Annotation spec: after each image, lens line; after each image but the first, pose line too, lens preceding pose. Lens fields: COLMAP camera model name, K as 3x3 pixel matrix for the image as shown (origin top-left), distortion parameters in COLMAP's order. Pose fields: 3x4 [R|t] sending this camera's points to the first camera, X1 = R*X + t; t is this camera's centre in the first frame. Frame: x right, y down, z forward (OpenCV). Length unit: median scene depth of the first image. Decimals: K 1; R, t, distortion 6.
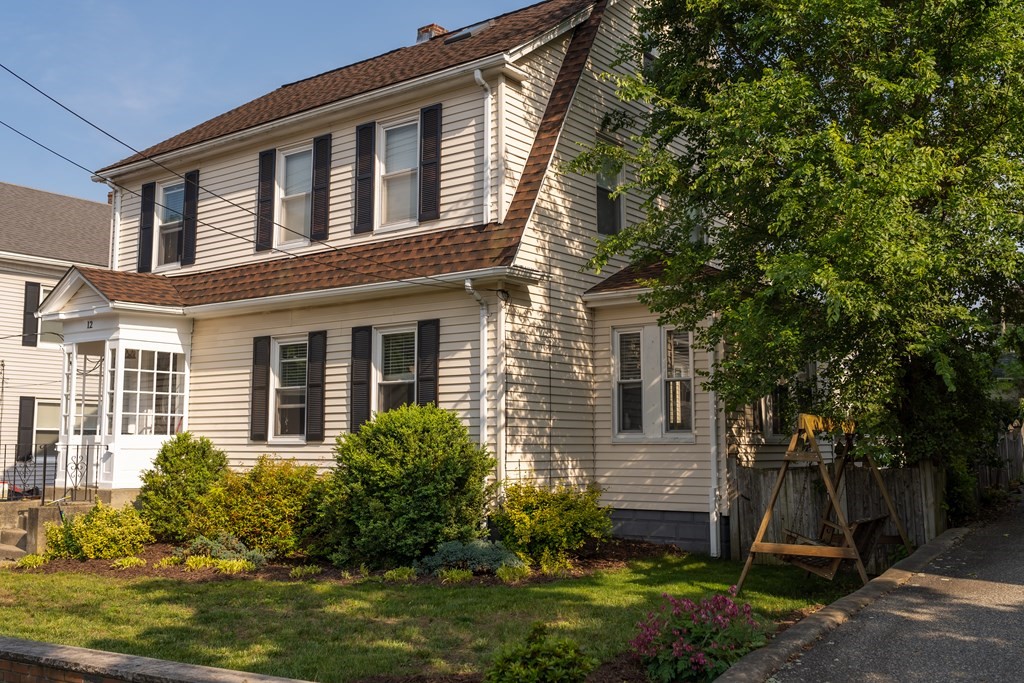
lens RADIAL K [[1013.8, 0, 512.8], [0, 1013.8, 345.1], [0, 0, 1]] dist [0.000144, 0.000000]
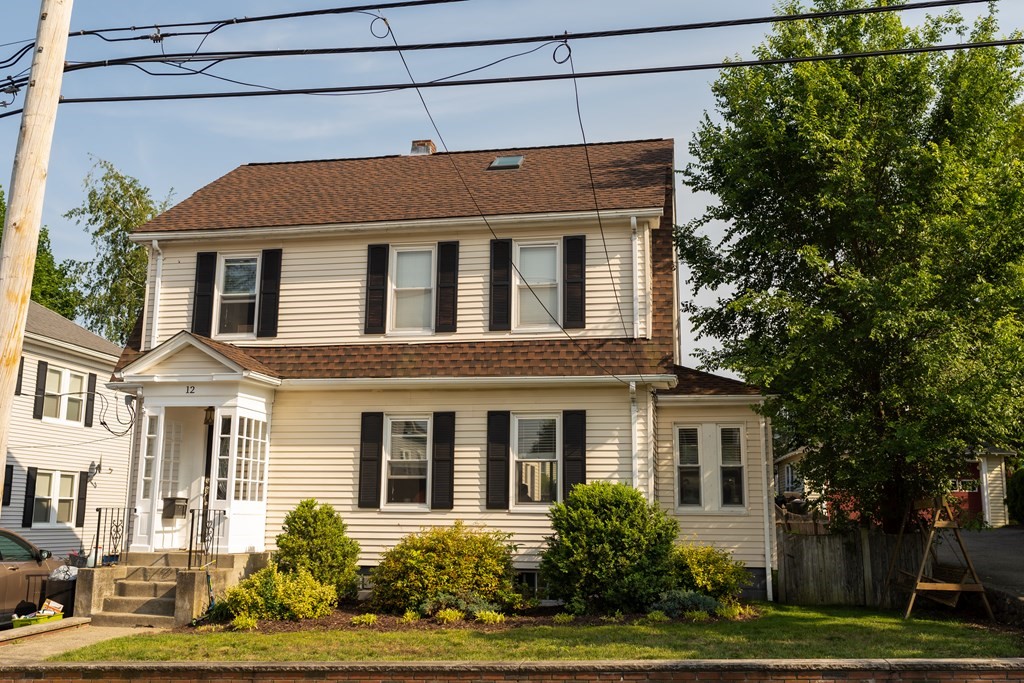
lens RADIAL K [[1013.8, 0, 507.1], [0, 1013.8, 338.4], [0, 0, 1]] dist [0.000144, 0.000000]
pose [[0.891679, 0.090204, 0.443590, -0.646746], [-0.054232, 0.994174, -0.093151, 0.006748], [-0.449408, 0.059004, 0.891376, -0.050171]]
